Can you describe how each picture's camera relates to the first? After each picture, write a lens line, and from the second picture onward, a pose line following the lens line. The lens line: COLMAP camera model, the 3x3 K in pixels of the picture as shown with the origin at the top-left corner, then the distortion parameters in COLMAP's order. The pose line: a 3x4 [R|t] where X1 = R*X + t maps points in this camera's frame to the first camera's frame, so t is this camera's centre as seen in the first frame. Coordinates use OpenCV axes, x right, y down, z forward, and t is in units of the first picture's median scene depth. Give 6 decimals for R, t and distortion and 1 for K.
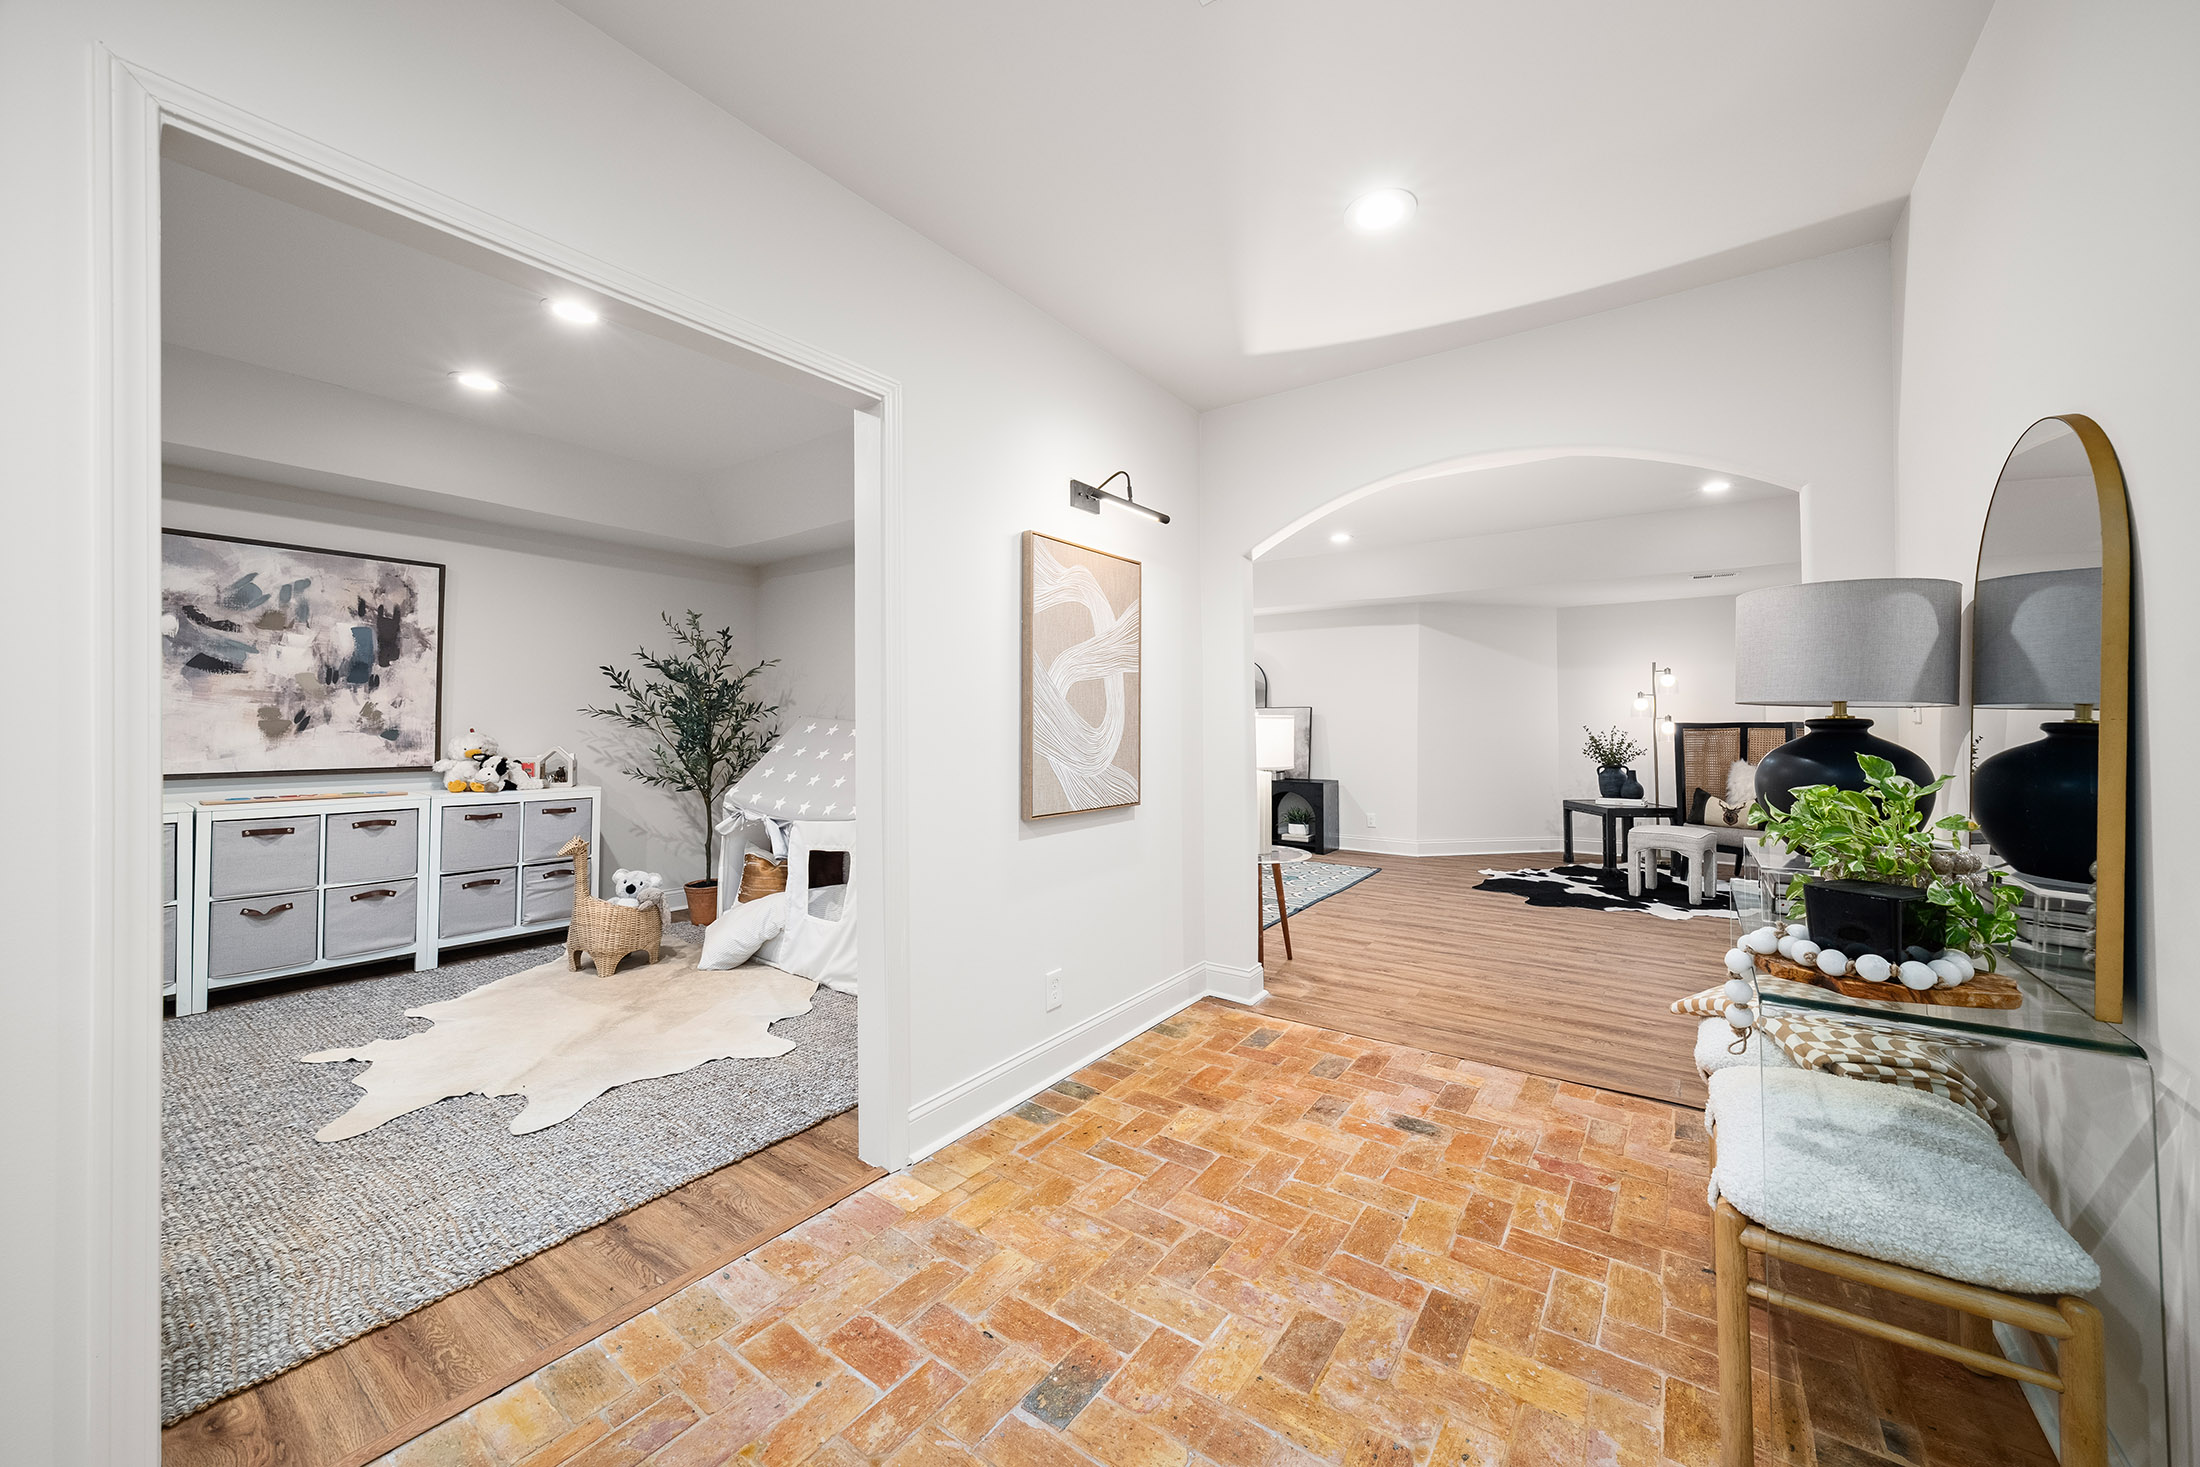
lens RADIAL K [[816.4, 0, 1115.9], [0, 816.4, 717.6], [0, 0, 1]] dist [-0.000997, -0.000136]
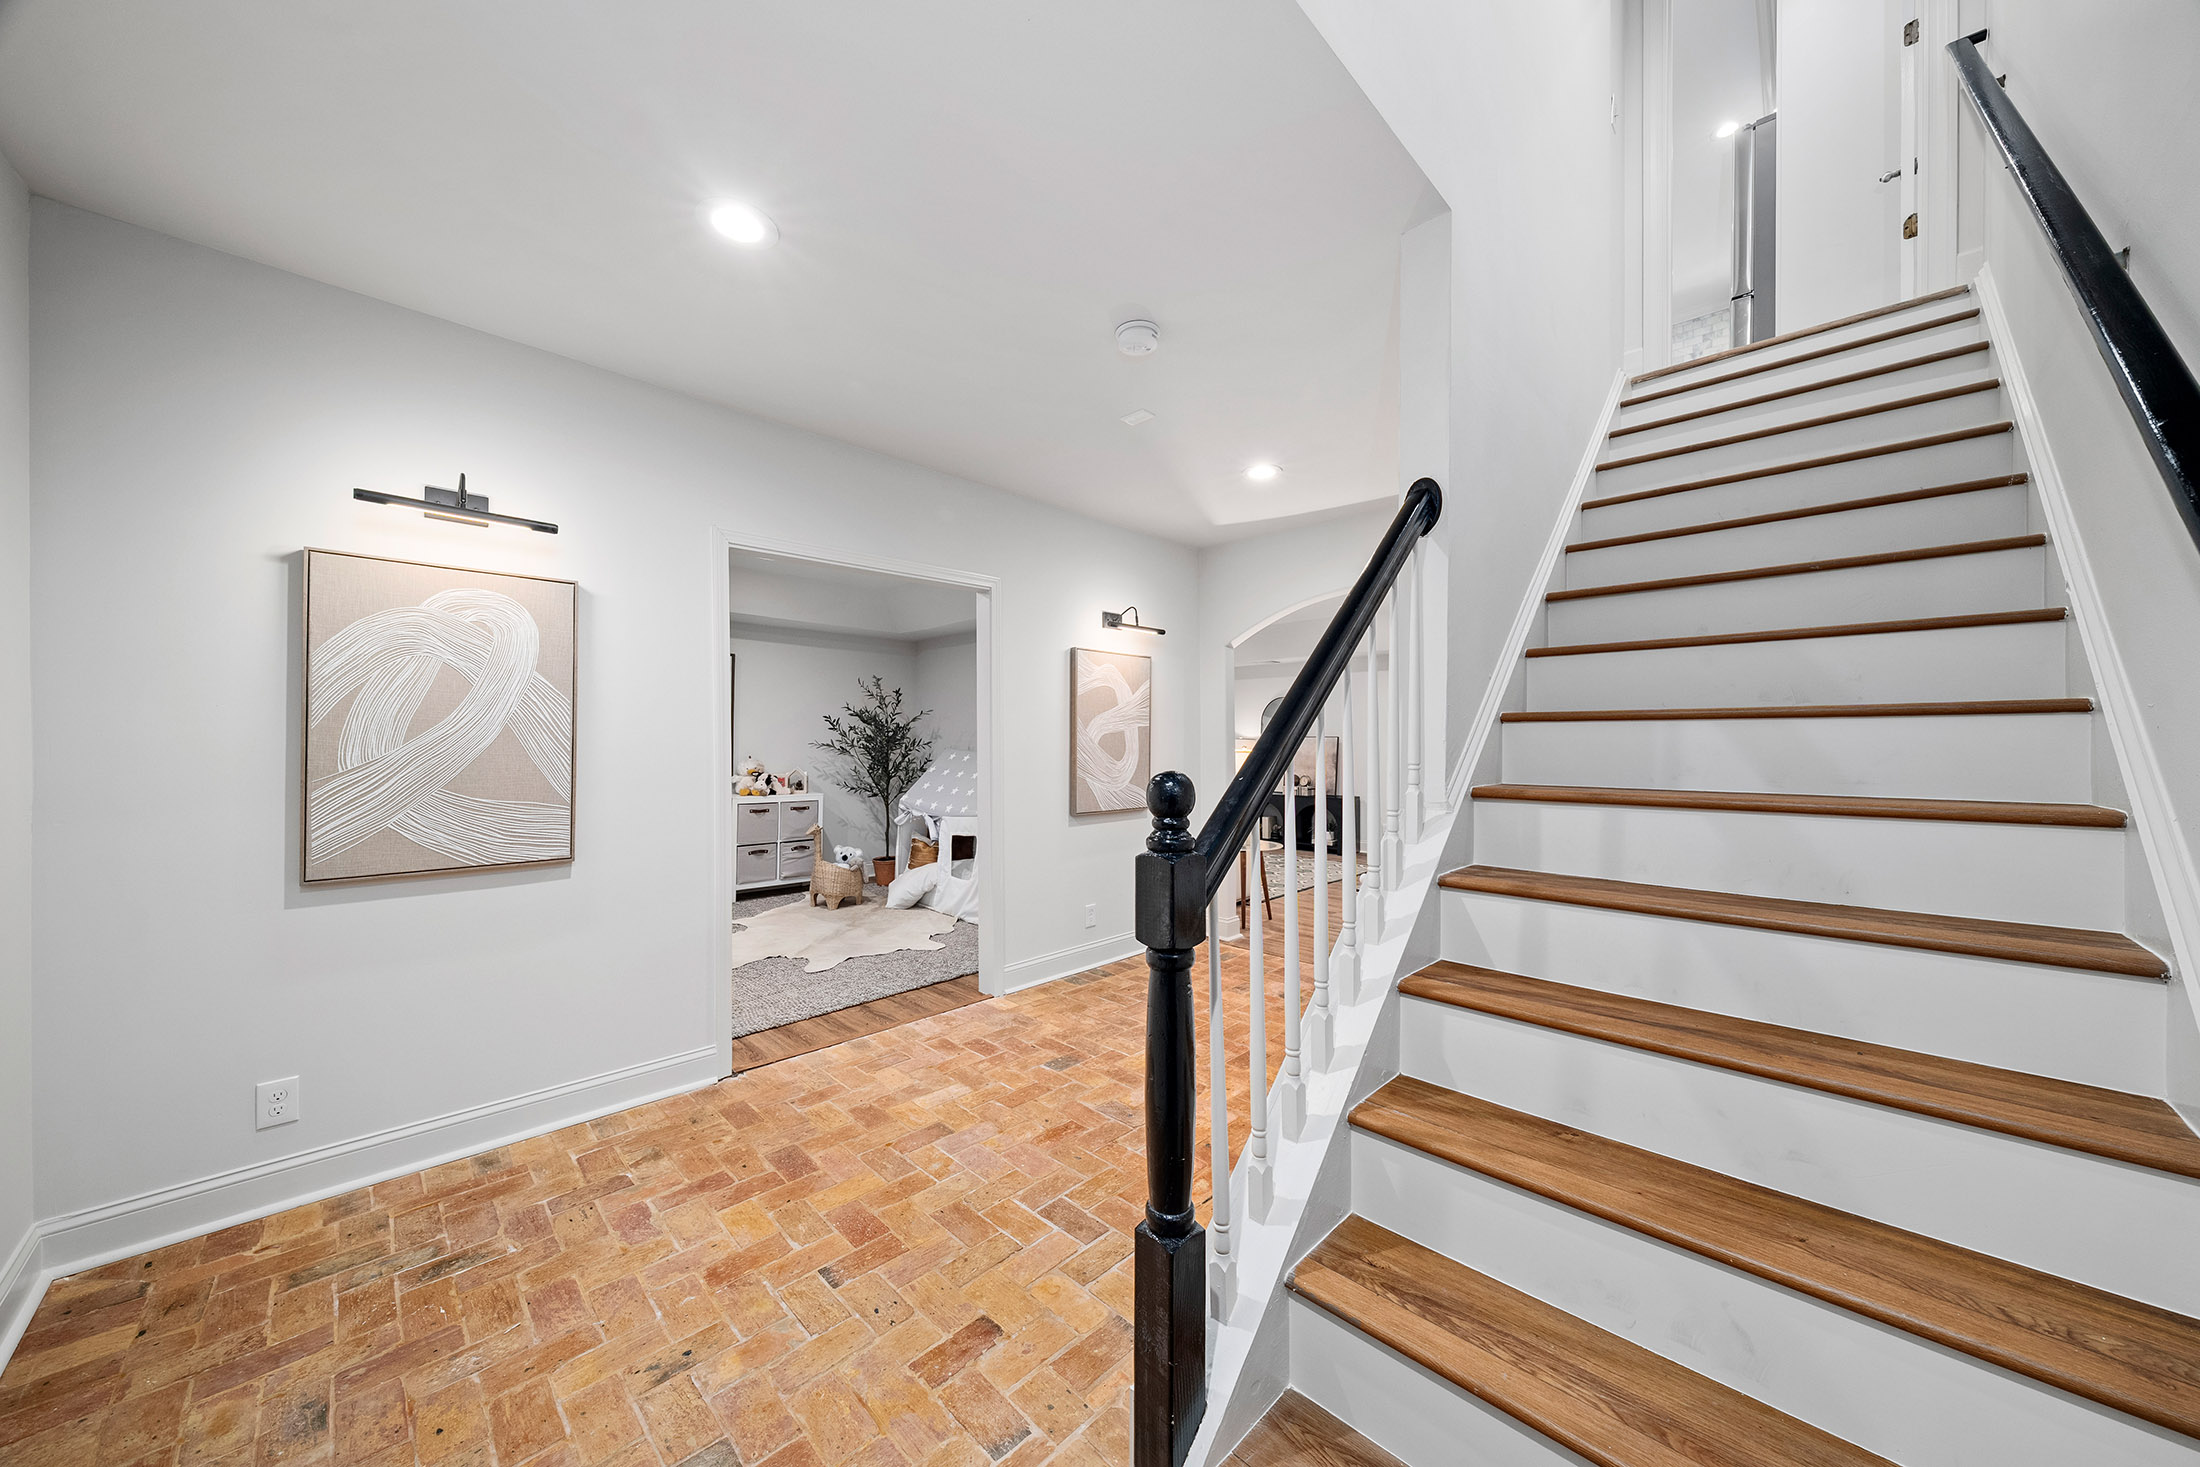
lens RADIAL K [[757.9, 0, 1090.2], [0, 757.9, 742.0], [0, 0, 1]] dist [0.000032, -0.000045]
pose [[0.984828, 0.001571, -0.173529, 0.178871], [-0.000390, 0.999977, 0.006842, -0.034985], [0.173535, -0.006671, 0.984805, -0.500801]]
